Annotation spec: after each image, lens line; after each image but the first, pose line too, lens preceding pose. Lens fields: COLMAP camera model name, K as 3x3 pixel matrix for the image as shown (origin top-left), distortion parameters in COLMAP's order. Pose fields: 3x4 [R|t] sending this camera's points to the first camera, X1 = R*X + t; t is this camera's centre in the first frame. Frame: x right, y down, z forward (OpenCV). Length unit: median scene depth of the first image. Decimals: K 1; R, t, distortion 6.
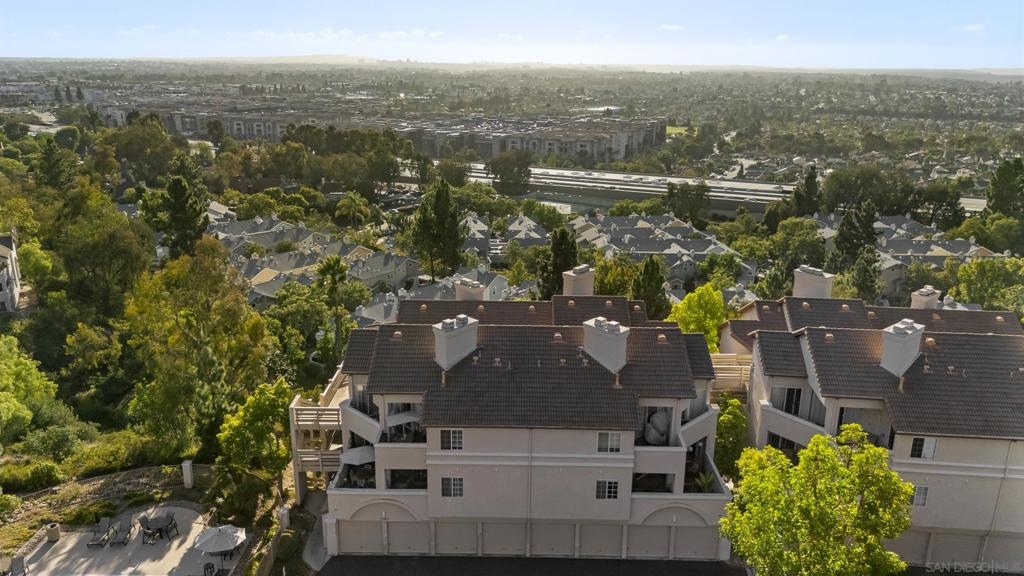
lens RADIAL K [[747.7, 0, 512.0], [0, 747.7, 288.0], [0, 0, 1]] dist [0.051248, -0.062812]
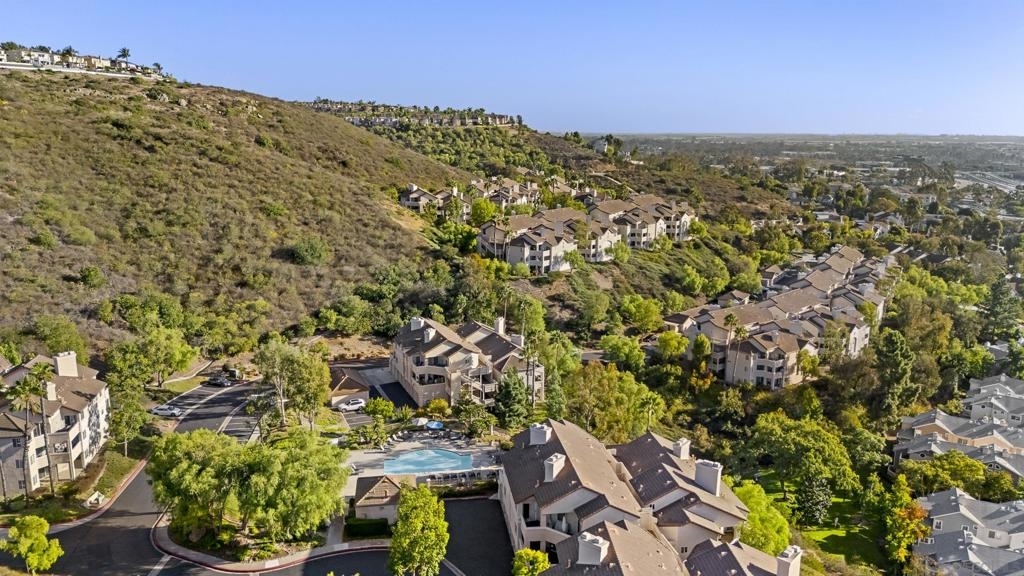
lens RADIAL K [[756.9, 0, 512.5], [0, 756.9, 246.1], [0, 0, 1]] dist [0.072176, -0.104681]
pose [[0.137441, 0.140391, -0.980510, 1.977919], [-0.289531, 0.952365, 0.095777, -0.631961], [0.947250, 0.270724, 0.171541, 0.423821]]
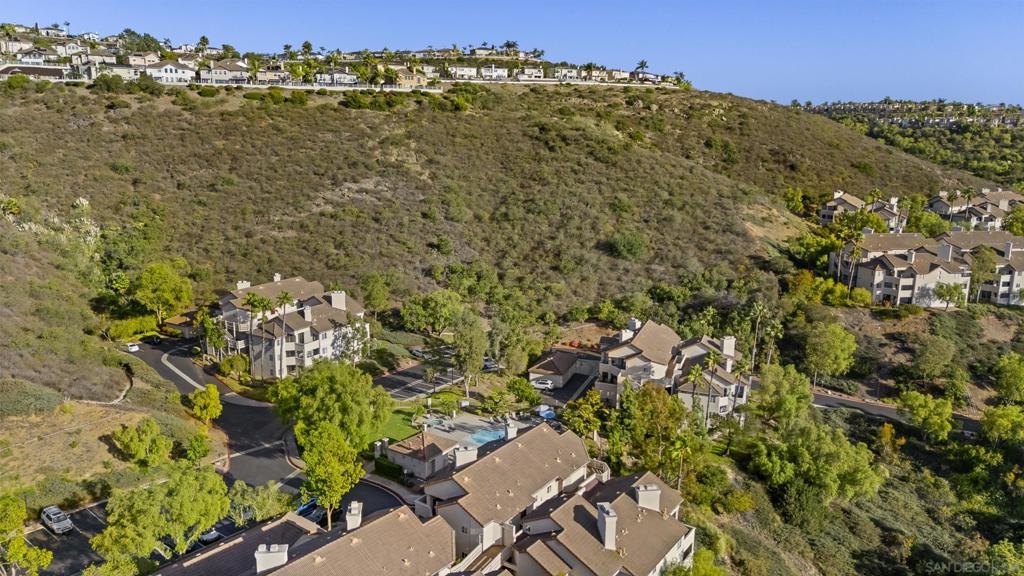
lens RADIAL K [[747.7, 0, 512.0], [0, 747.7, 288.0], [0, 0, 1]] dist [0.051248, -0.062812]
pose [[-0.602310, 0.150088, -0.784025, 1.533363], [-0.239345, 0.903023, 0.356739, -1.077925], [0.761535, 0.402520, -0.507978, 1.975183]]
